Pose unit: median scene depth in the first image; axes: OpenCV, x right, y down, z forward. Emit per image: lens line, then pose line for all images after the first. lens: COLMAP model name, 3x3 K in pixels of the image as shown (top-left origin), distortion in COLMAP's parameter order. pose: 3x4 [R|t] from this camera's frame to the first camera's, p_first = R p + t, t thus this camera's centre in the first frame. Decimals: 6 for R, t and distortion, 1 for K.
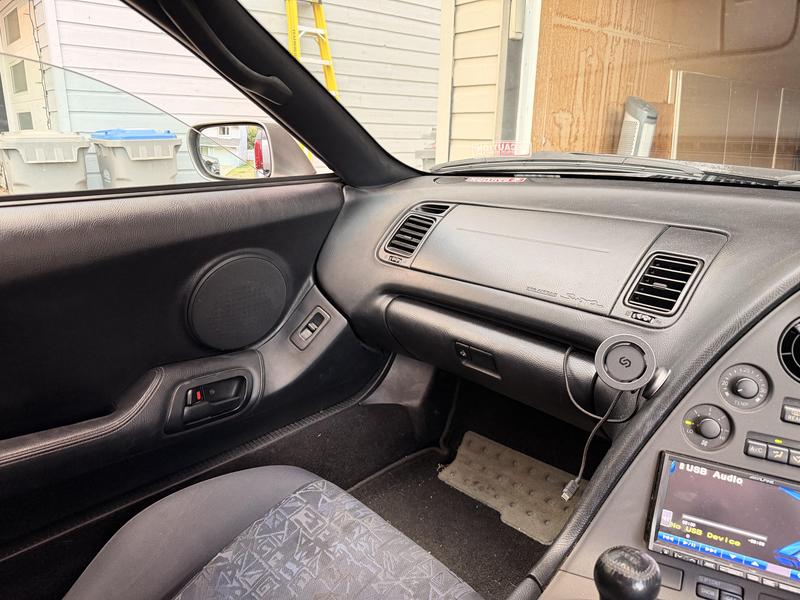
lens RADIAL K [[564.5, 0, 399.8], [0, 564.5, 295.6], [0, 0, 1]] dist [0.078357, -0.113802]
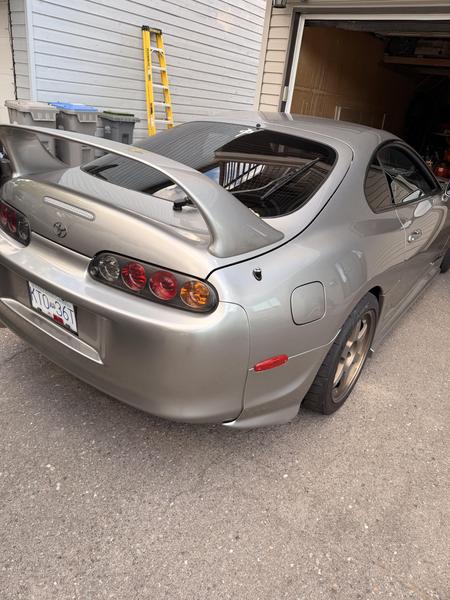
lens RADIAL K [[429.2, 0, 229.5], [0, 429.2, 301.0], [0, 0, 1]] dist [-0.000185, -0.002364]
pose [[0.977676, 0.007511, 0.209985, -1.303308], [-0.043146, 0.985242, 0.165642, 0.491210], [-0.205641, -0.171004, 0.963571, -3.039396]]
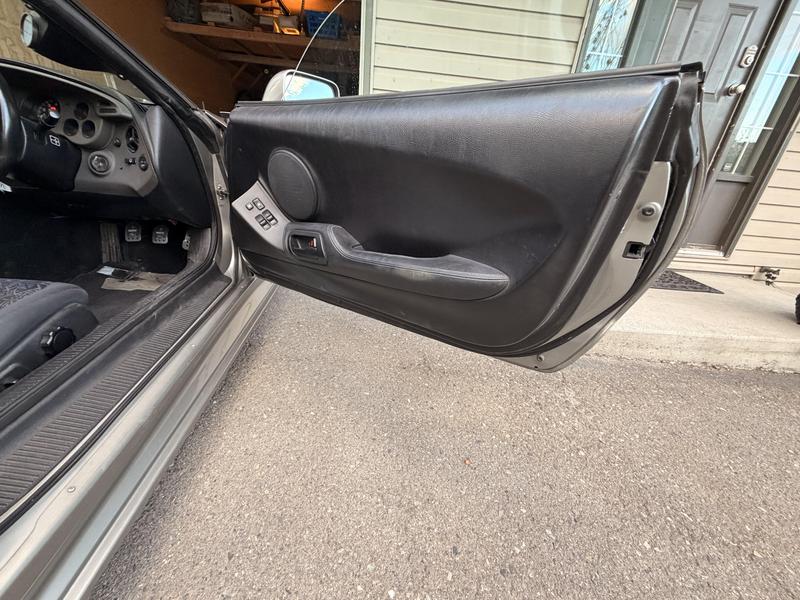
lens RADIAL K [[317.7, 0, 397.8], [0, 317.7, 300.7], [0, 0, 1]] dist [0.001182, -0.000223]
pose [[0.618490, -0.289568, 0.730493, 0.532601], [0.150223, 0.956052, 0.251789, 0.557469], [-0.771299, -0.045992, 0.634809, -1.158346]]
